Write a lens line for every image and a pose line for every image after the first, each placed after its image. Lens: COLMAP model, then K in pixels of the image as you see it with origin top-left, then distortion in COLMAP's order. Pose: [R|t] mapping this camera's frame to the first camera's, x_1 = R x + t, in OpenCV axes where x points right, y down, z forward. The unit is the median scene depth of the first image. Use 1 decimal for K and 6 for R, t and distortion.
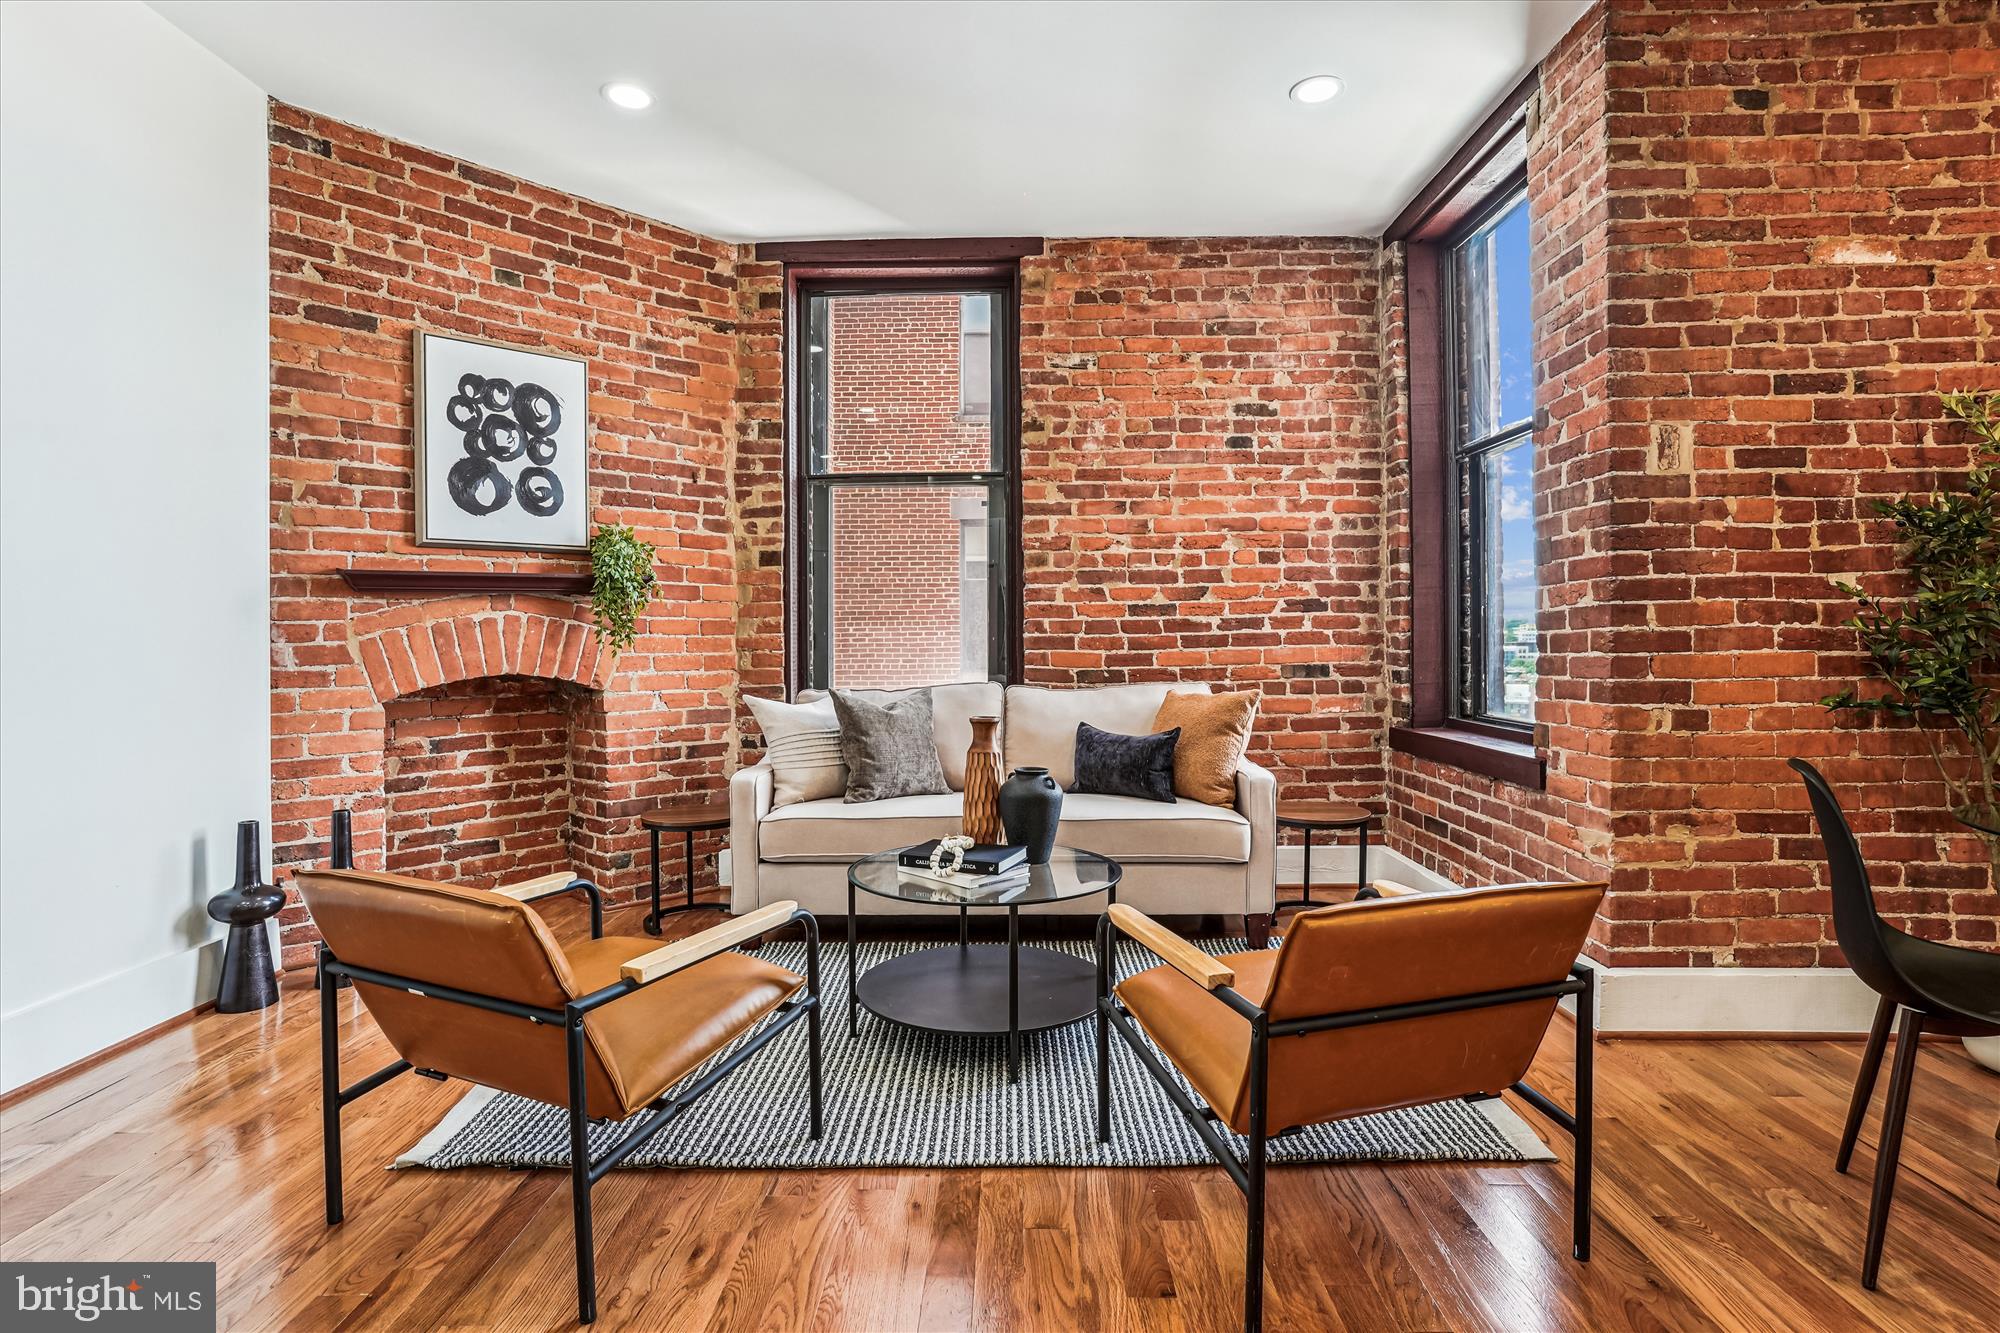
lens RADIAL K [[993.0, 0, 998.4], [0, 993.0, 643.1], [0, 0, 1]] dist [-0.065001, 0.040716]
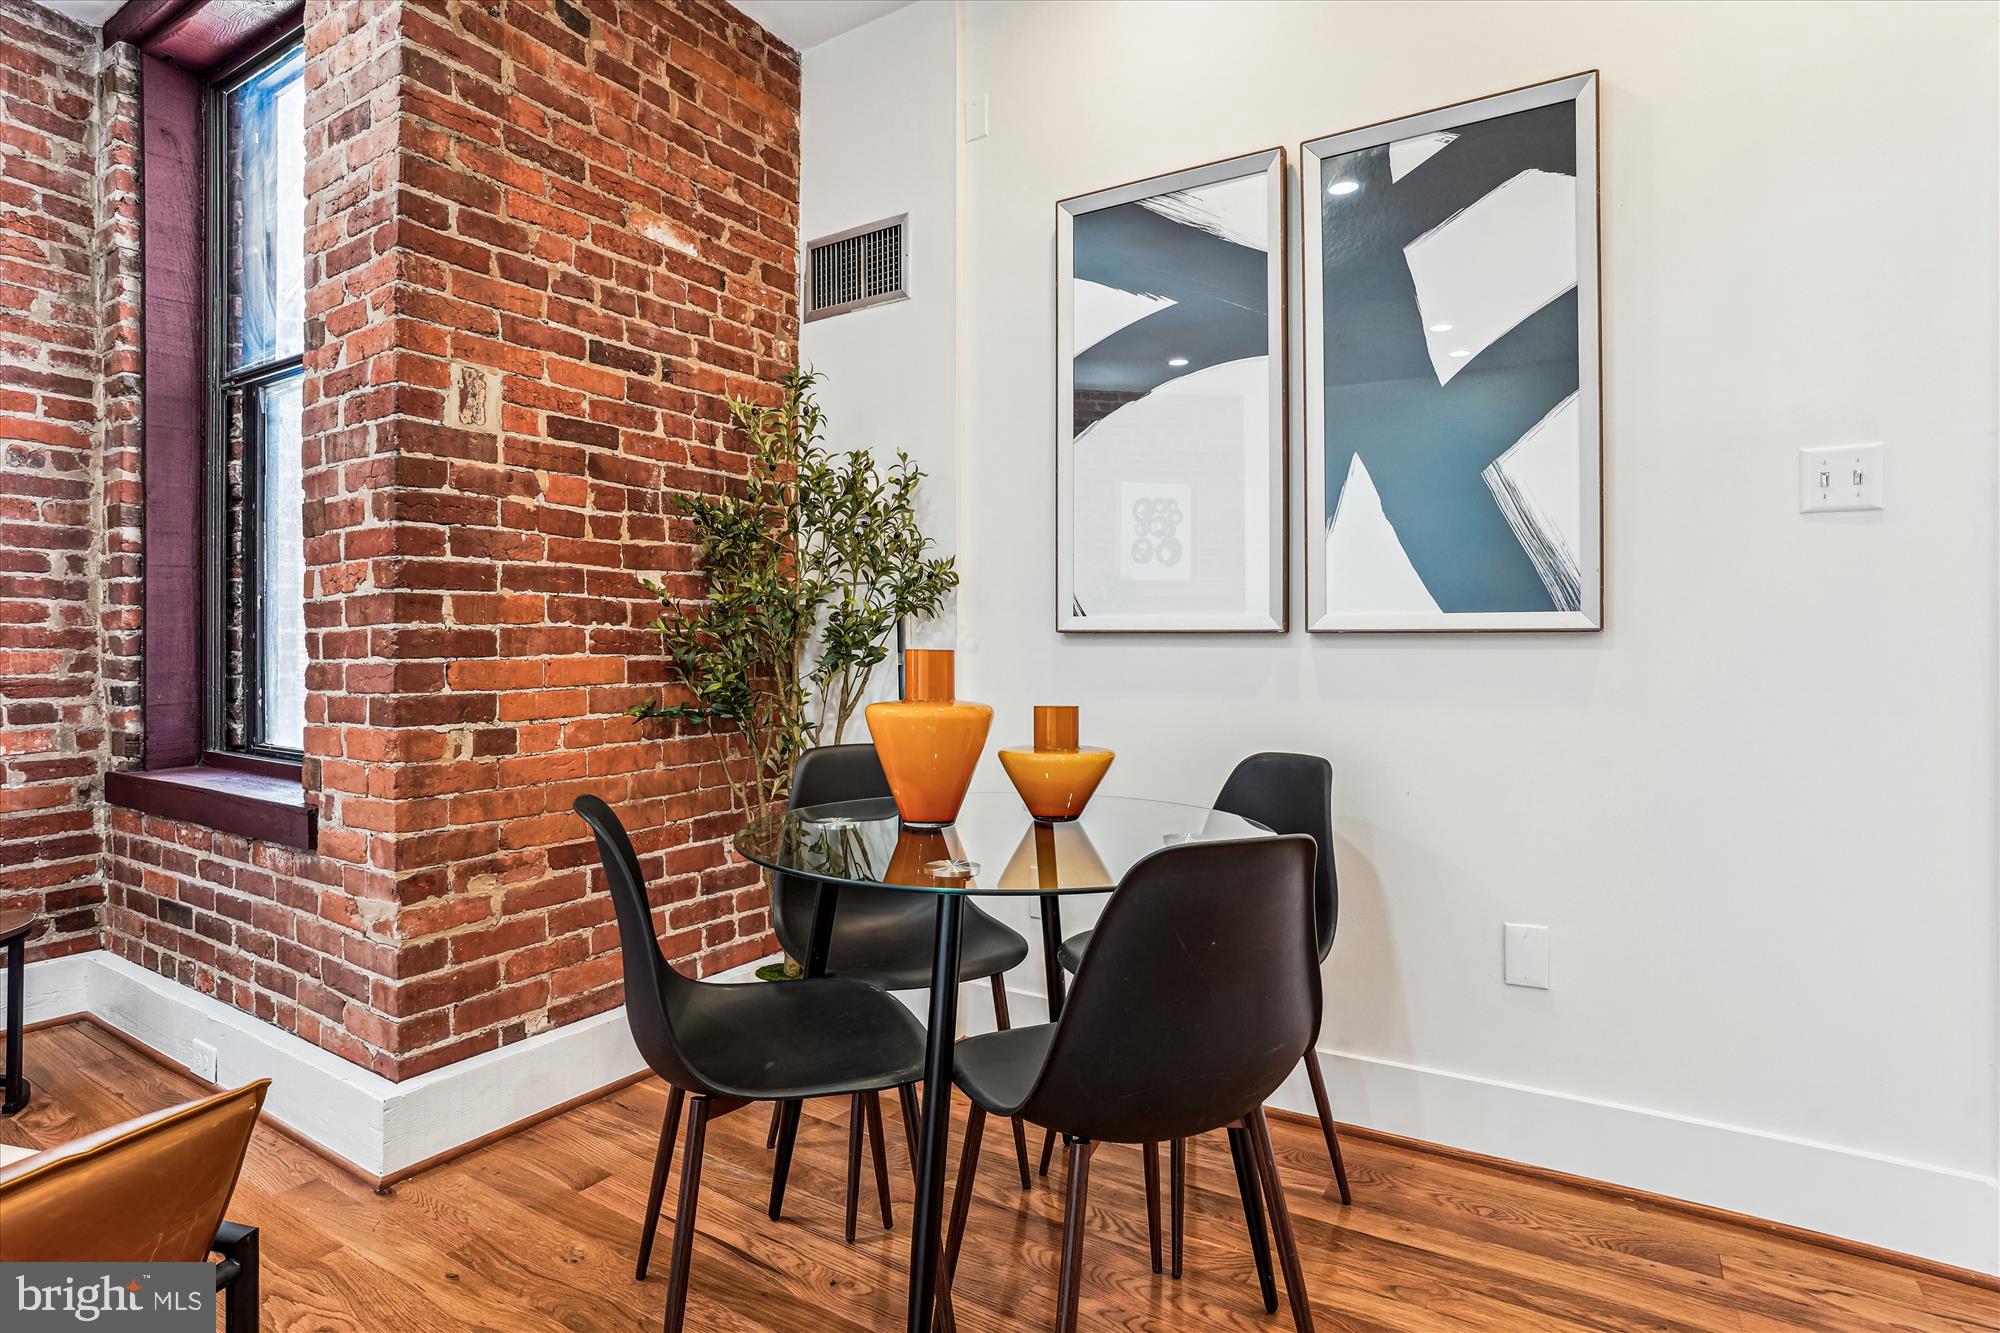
lens RADIAL K [[1024.0, 0, 1000.4], [0, 1024.0, 651.4], [0, 0, 1]] dist [-0.073907, 0.039180]
pose [[0.514556, 0.000743, 0.857457, 0.139027], [-0.002481, 0.999997, 0.000622, 0.001944], [-0.857453, -0.002448, 0.514556, 0.139057]]
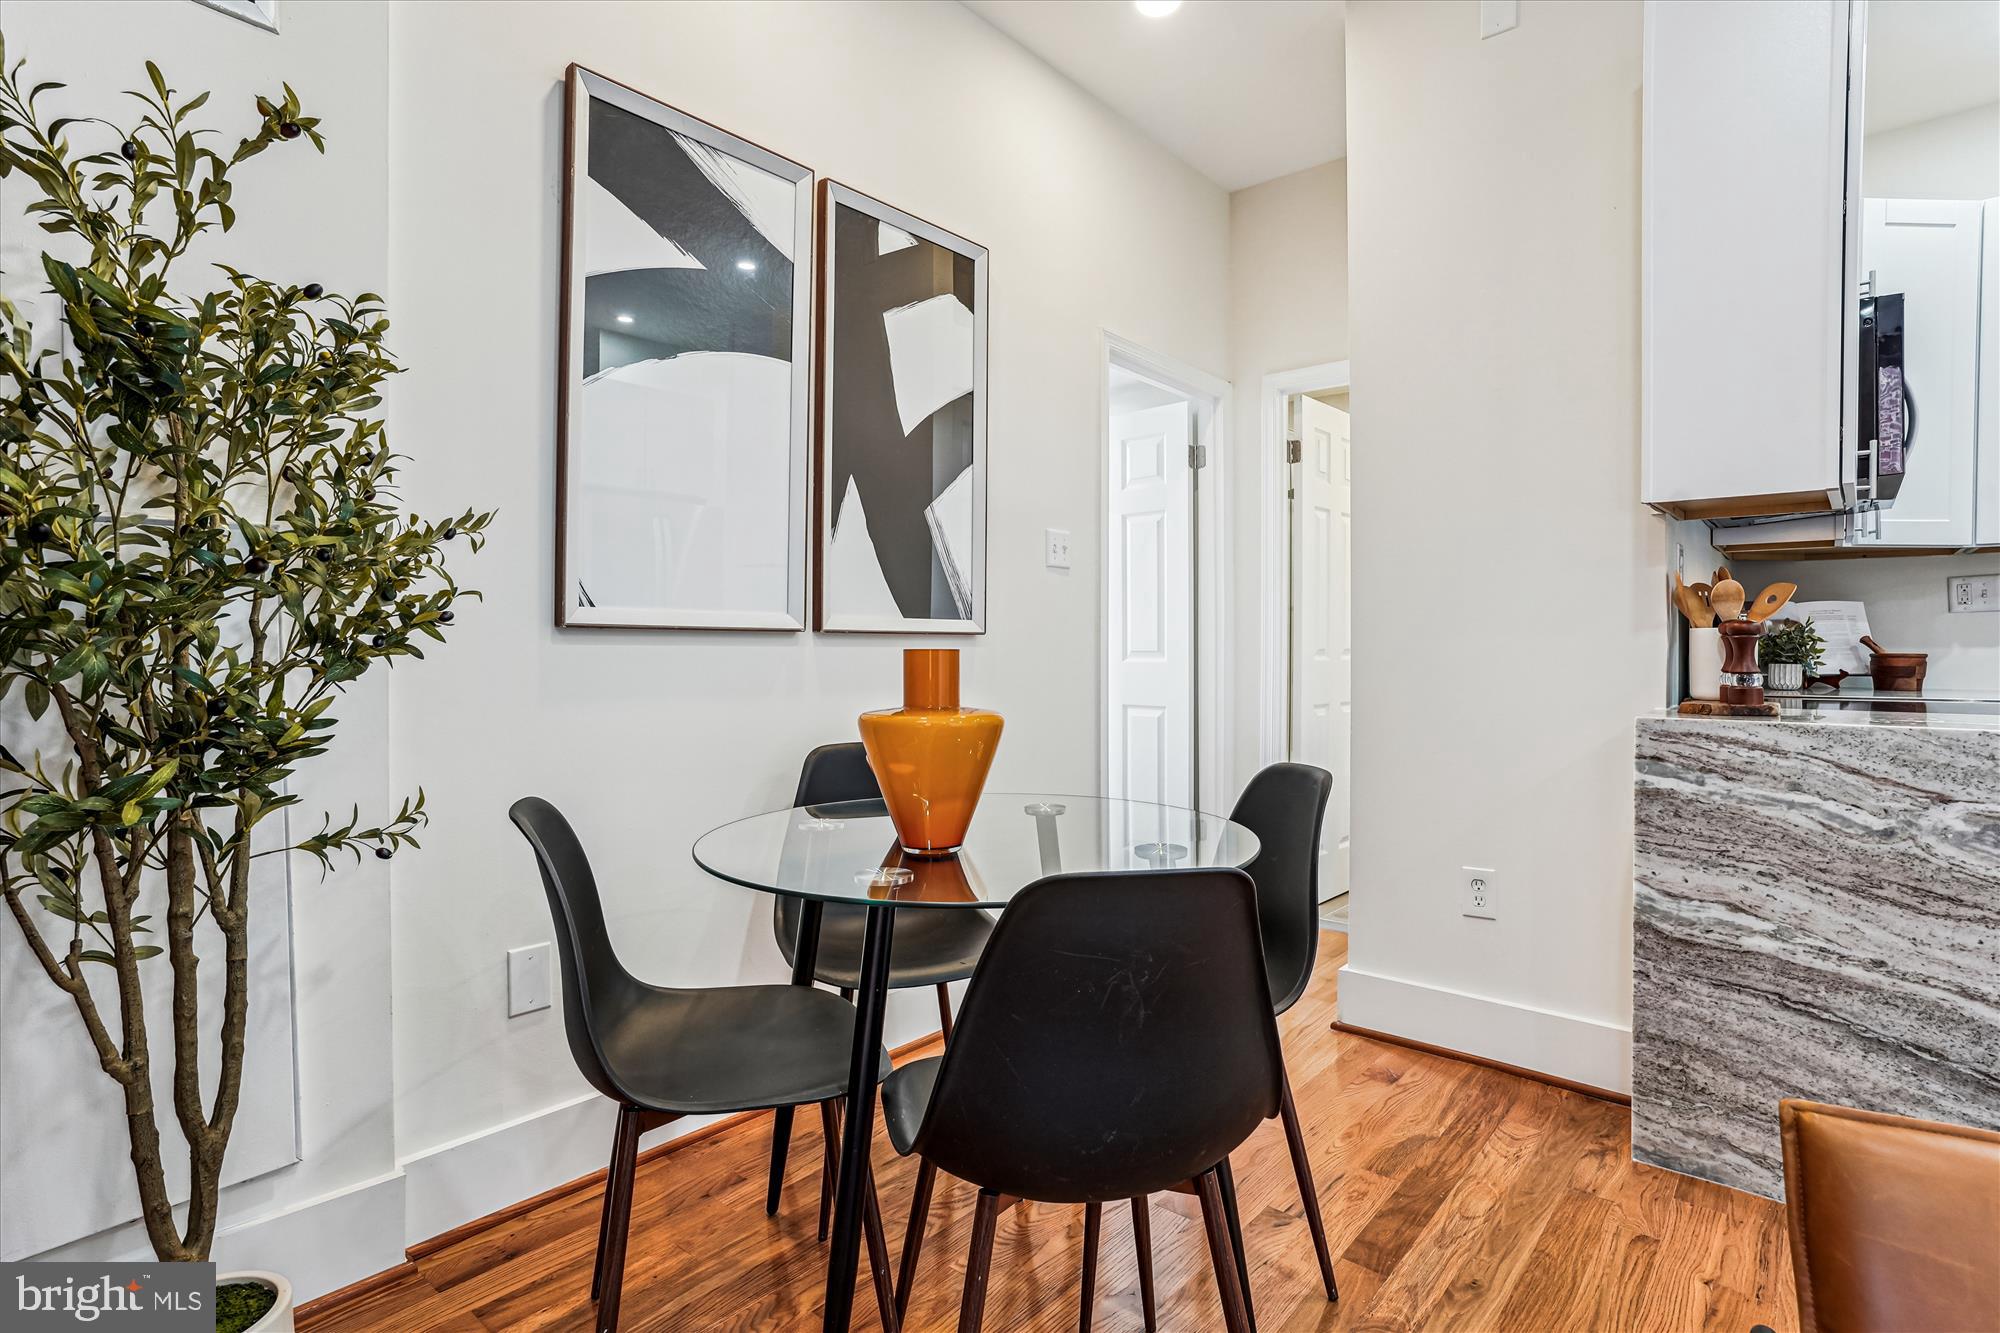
lens RADIAL K [[997.5, 0, 1003.9], [0, 997.5, 653.2], [0, 0, 1]] dist [-0.054776, 0.037786]
pose [[-0.762990, -0.001591, 0.646408, 0.236915], [0.002893, 0.999979, 0.005876, 0.000973], [-0.646403, 0.006354, -0.762969, 0.652531]]
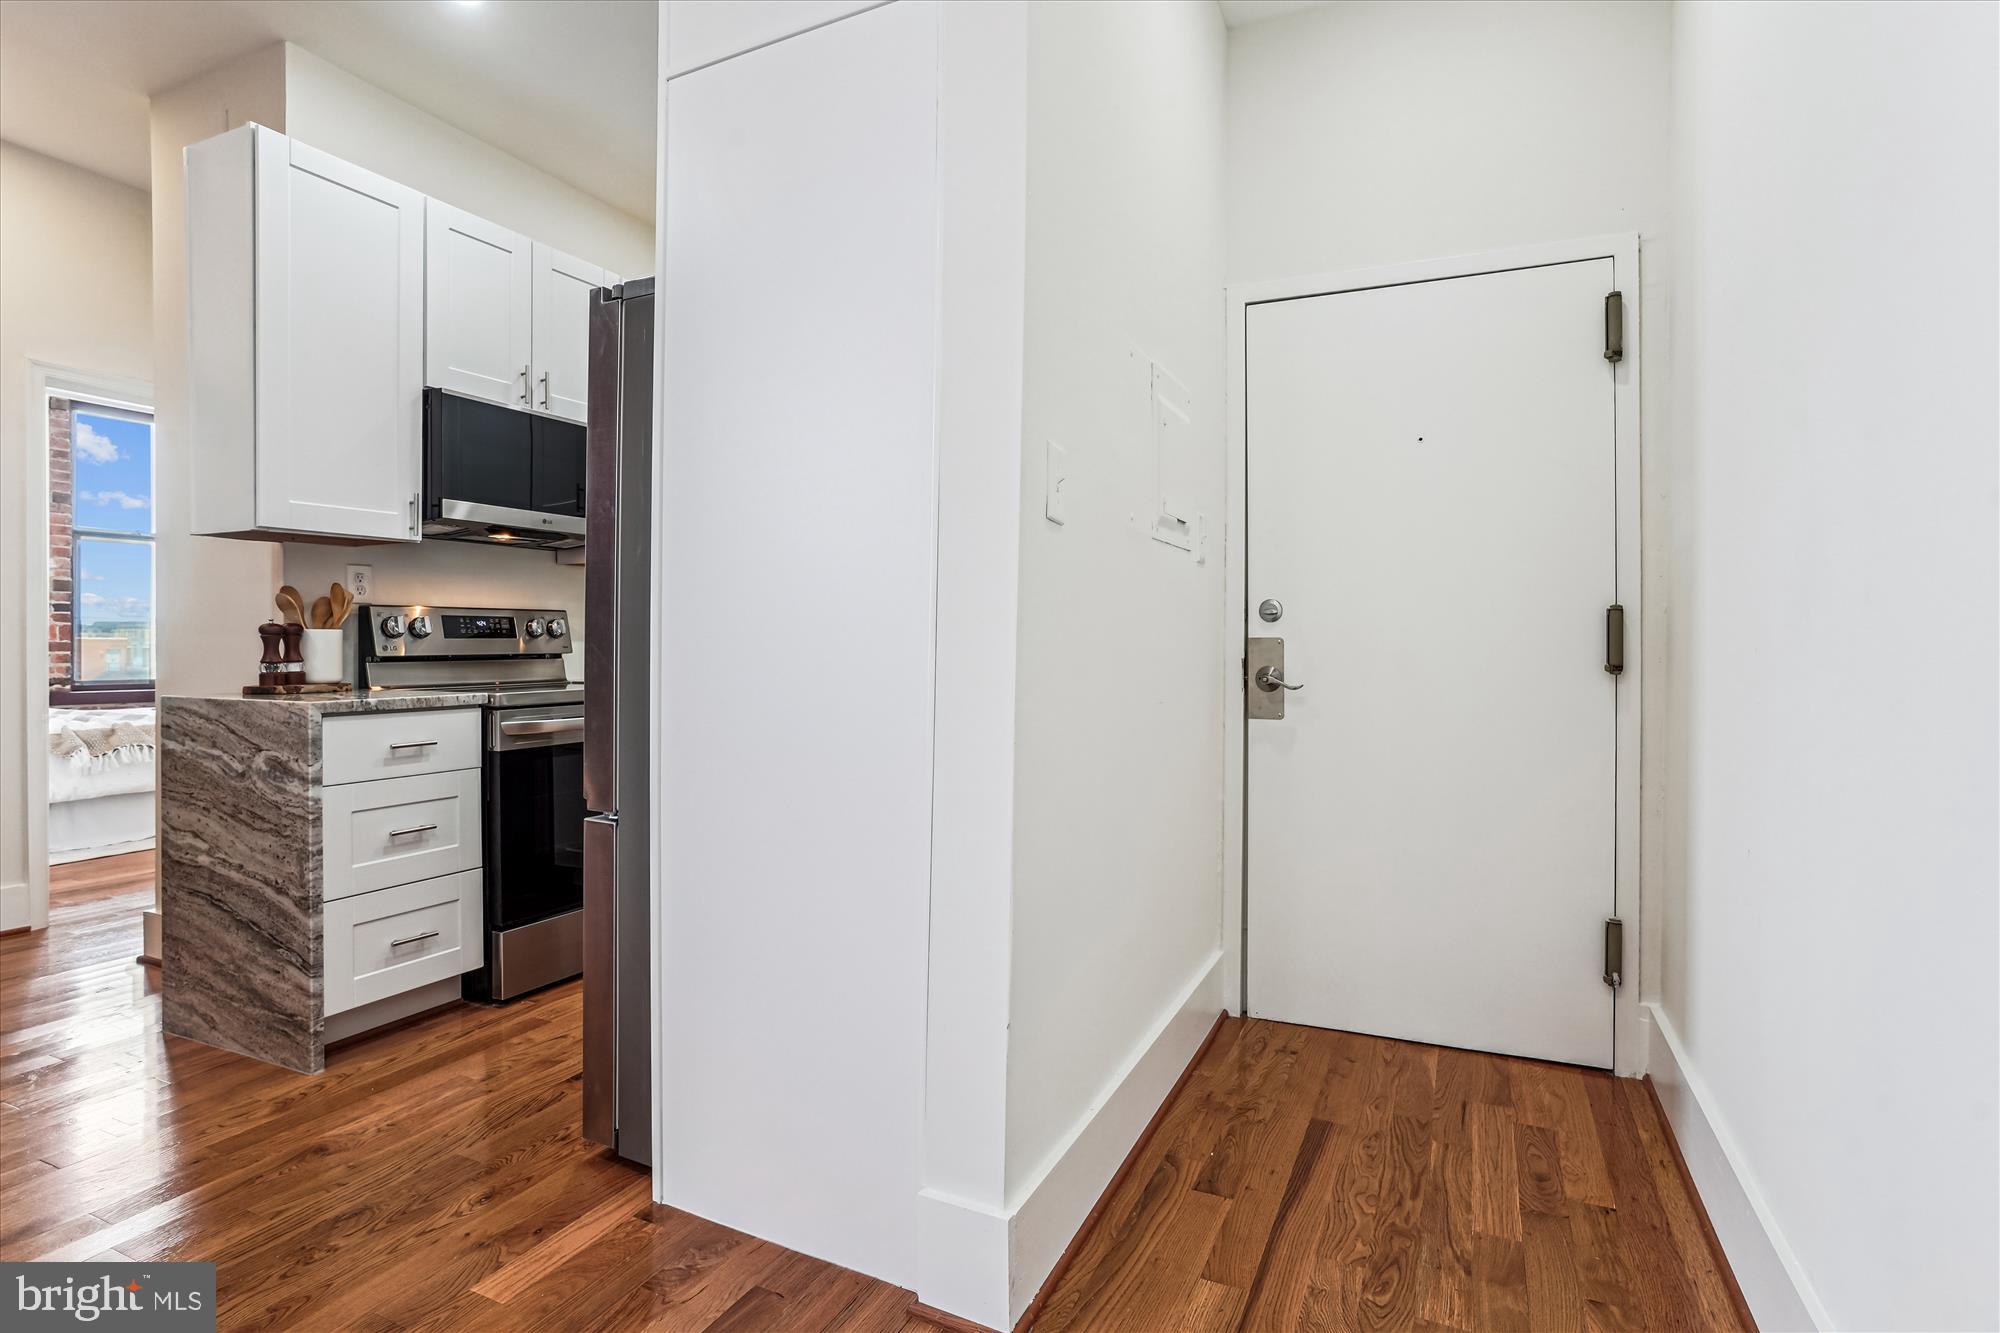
lens RADIAL K [[1018.0, 0, 1013.4], [0, 1018.0, 654.8], [0, 0, 1]] dist [-0.054345, 0.039359]
pose [[-0.905114, -0.005239, 0.425136, -0.483772], [-0.001476, 0.999957, 0.009180, 0.002670], [-0.425165, 0.007682, -0.905083, 0.431580]]
